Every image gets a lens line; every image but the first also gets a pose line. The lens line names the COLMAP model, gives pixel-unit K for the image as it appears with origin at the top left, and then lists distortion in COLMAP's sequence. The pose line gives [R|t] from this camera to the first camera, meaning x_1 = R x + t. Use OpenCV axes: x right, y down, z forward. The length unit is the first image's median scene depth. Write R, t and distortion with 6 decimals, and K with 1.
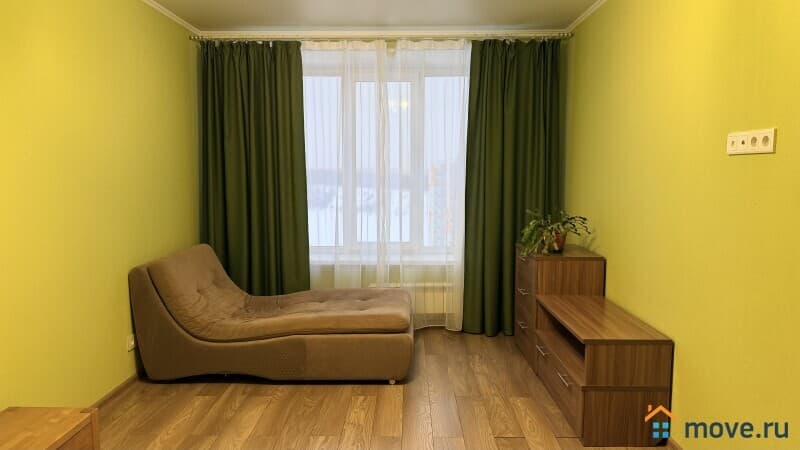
lens RADIAL K [[560.3, 0, 400.3], [0, 560.3, 226.3], [0, 0, 1]] dist [0.058251, -0.055429]
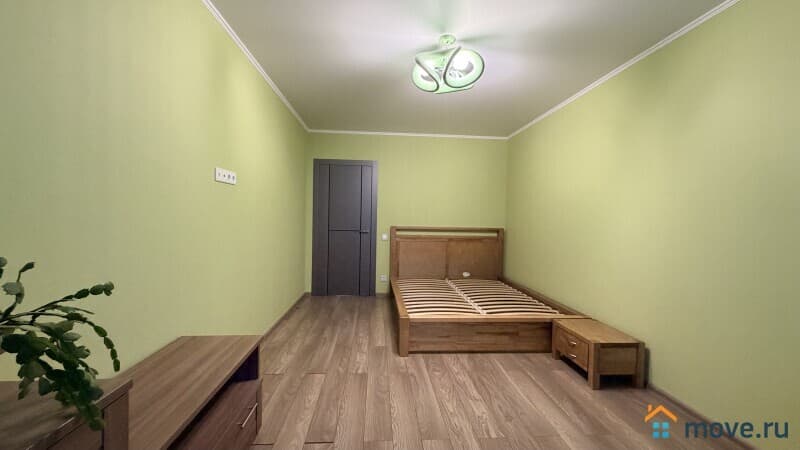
lens RADIAL K [[315.8, 0, 400.7], [0, 315.8, 224.6], [0, 0, 1]] dist [-0.006261, -0.000830]
pose [[-0.995652, -0.019788, -0.091030, 0.107225], [-0.031257, 0.991494, 0.126347, -0.106324], [0.087755, 0.128643, -0.987801, 1.576264]]
